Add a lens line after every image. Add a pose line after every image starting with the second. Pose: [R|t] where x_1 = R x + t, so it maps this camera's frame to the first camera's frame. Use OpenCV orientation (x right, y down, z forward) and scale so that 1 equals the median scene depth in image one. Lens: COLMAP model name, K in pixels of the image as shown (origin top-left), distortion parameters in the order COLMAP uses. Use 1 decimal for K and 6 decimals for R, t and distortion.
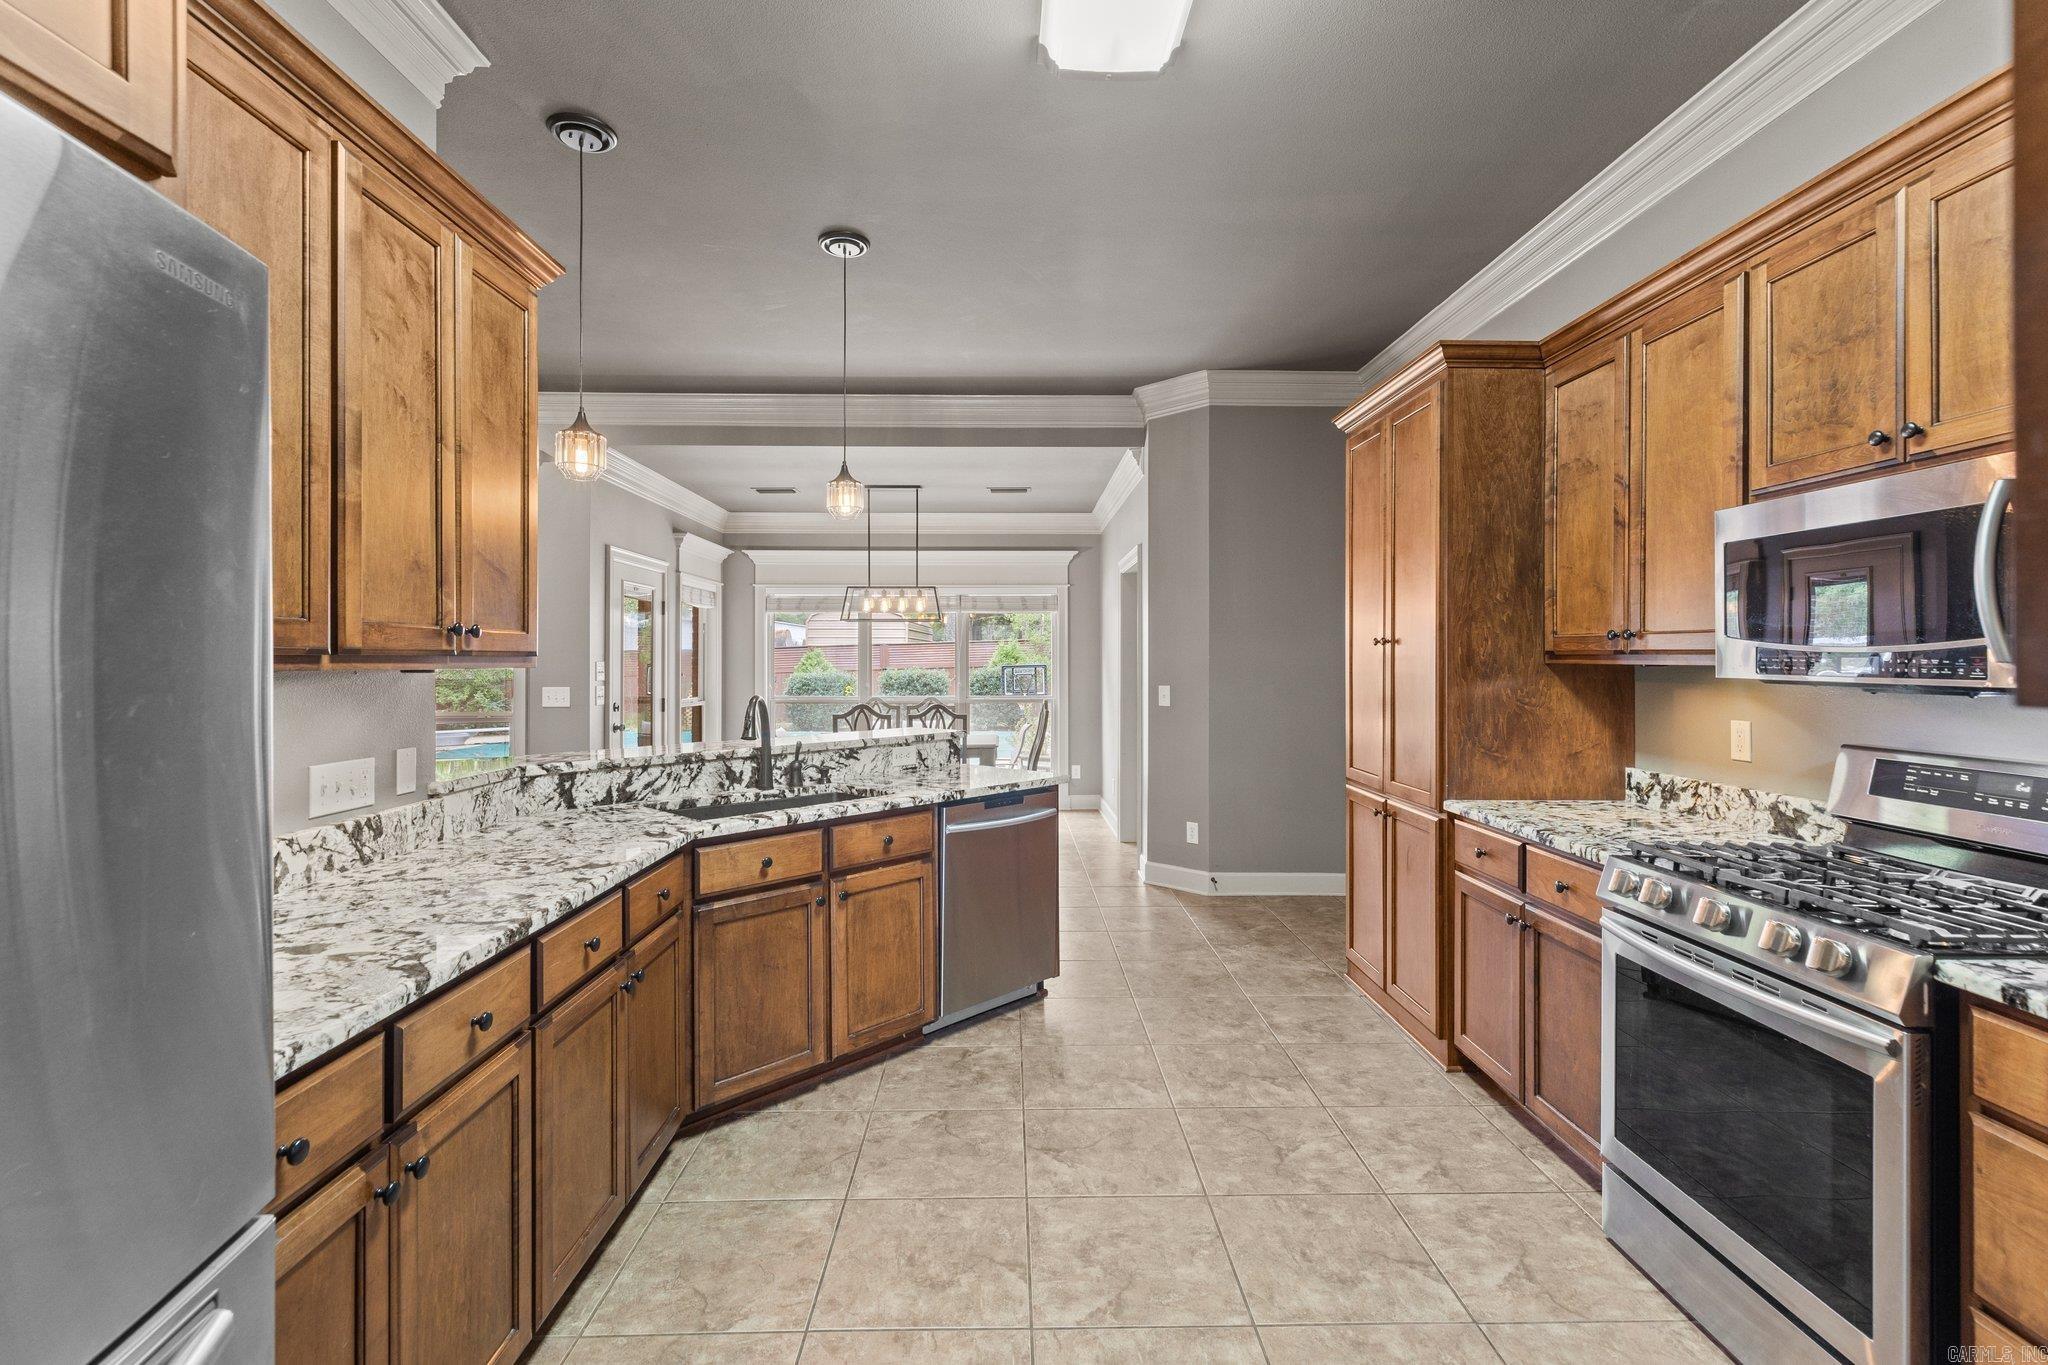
lens RADIAL K [[923.3, 0, 1017.9], [0, 923.3, 664.8], [0, 0, 1]] dist [0.000805, 0.000308]
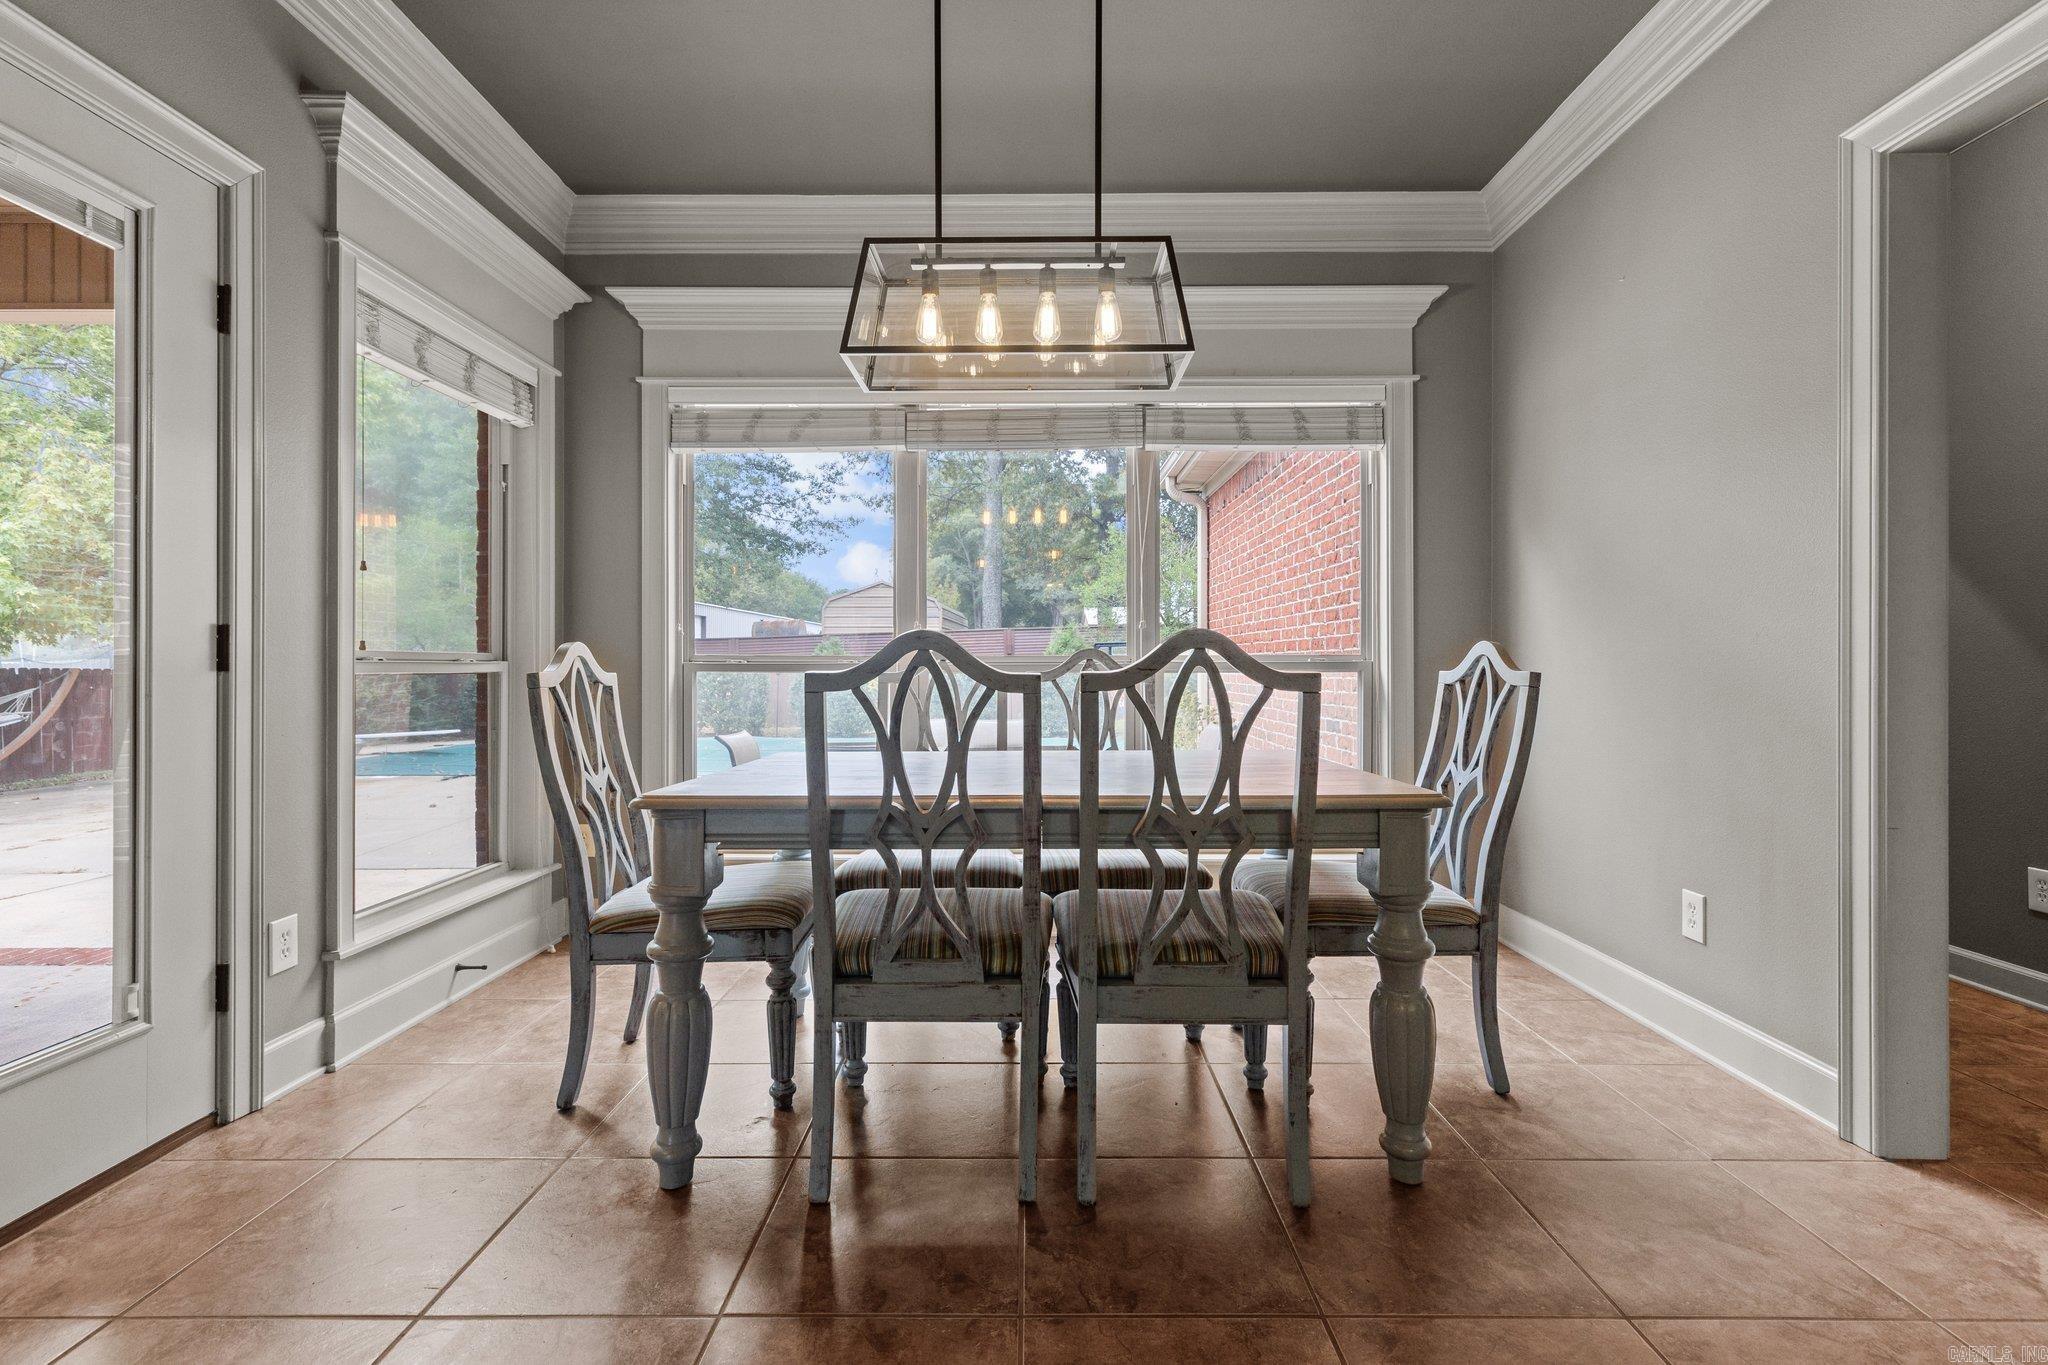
lens RADIAL K [[923.3, 0, 1034.3], [0, 923.3, 674.6], [0, 0, 1]] dist [0.000805, 0.000308]
pose [[0.999951, 0.000335, -0.009906, -0.116510], [-0.000296, 0.999992, 0.003923, 0.046076], [0.009907, -0.003920, 0.999943, 0.643273]]
